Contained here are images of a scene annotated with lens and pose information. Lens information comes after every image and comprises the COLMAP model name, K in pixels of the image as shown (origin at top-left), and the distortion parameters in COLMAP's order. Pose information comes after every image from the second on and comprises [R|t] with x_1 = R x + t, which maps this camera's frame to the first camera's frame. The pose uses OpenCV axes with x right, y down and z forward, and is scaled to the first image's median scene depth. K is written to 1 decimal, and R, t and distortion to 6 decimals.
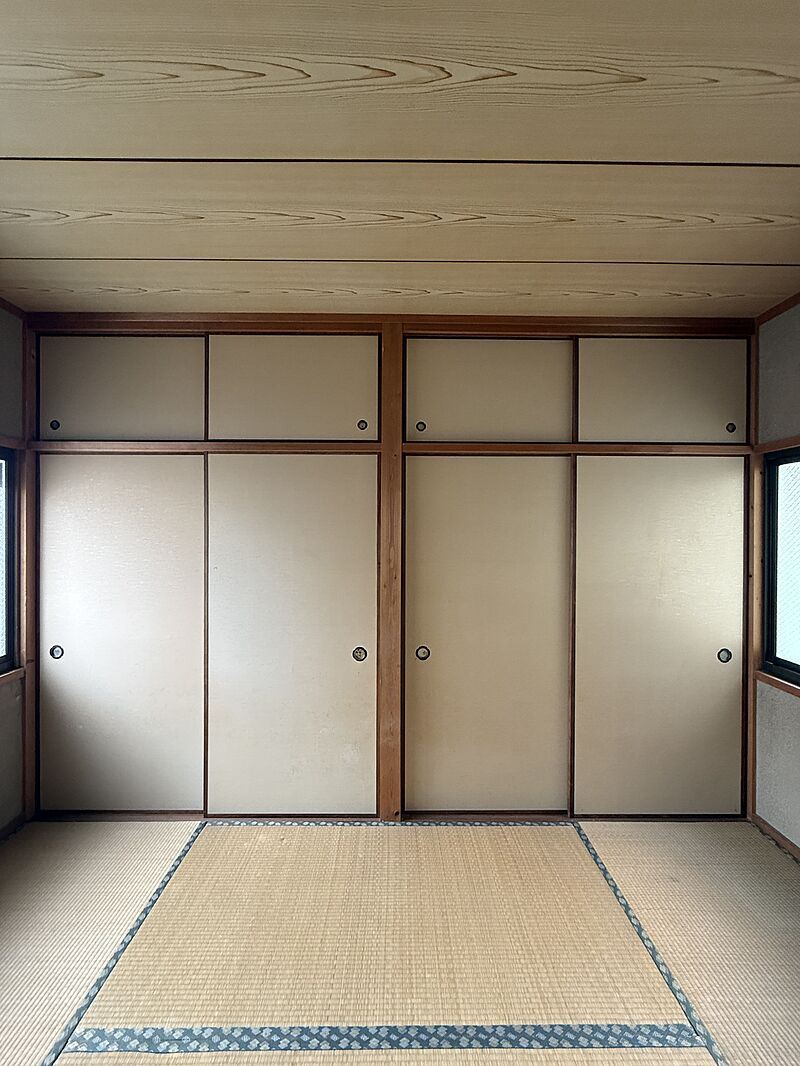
lens RADIAL K [[424.0, 0, 398.8], [0, 424.0, 530.0], [0, 0, 1]] dist [-0.001178, 0.000089]
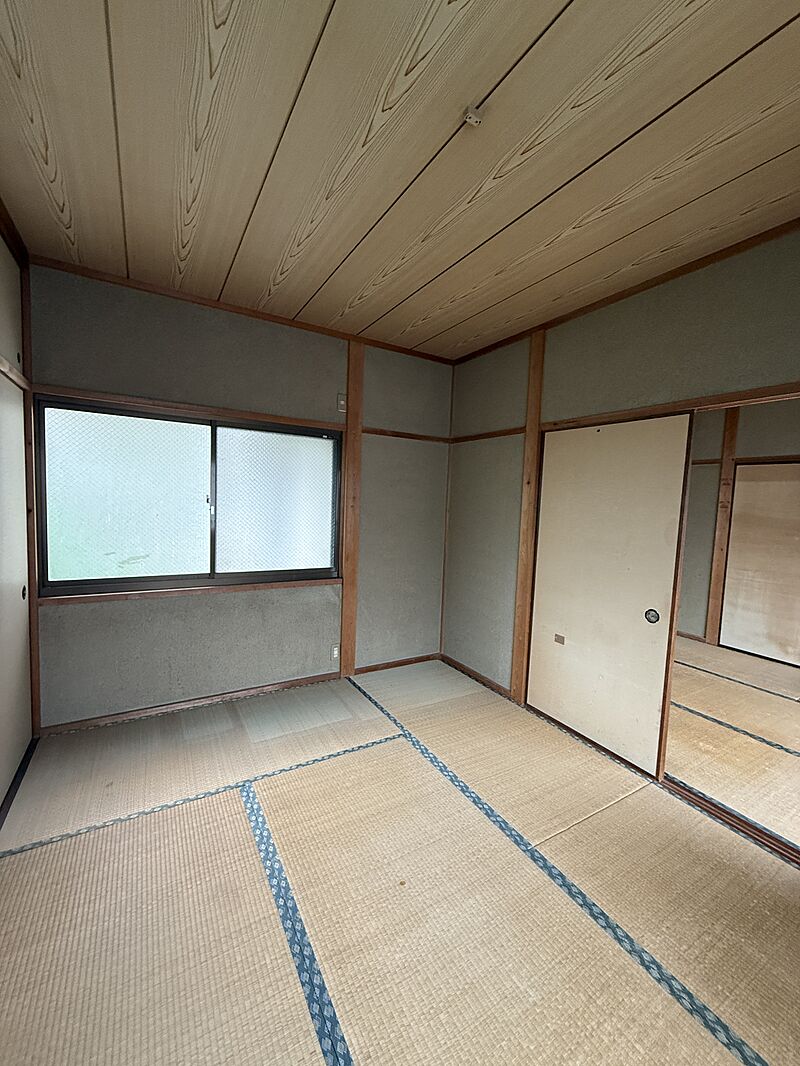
lens RADIAL K [[424.0, 0, 398.8], [0, 424.0, 530.0], [0, 0, 1]] dist [-0.001178, 0.000089]
pose [[-0.499861, -0.088746, 0.861547, -0.902195], [-0.038171, 0.996027, 0.080452, 0.065477], [-0.865264, 0.007328, -0.501263, 1.299993]]
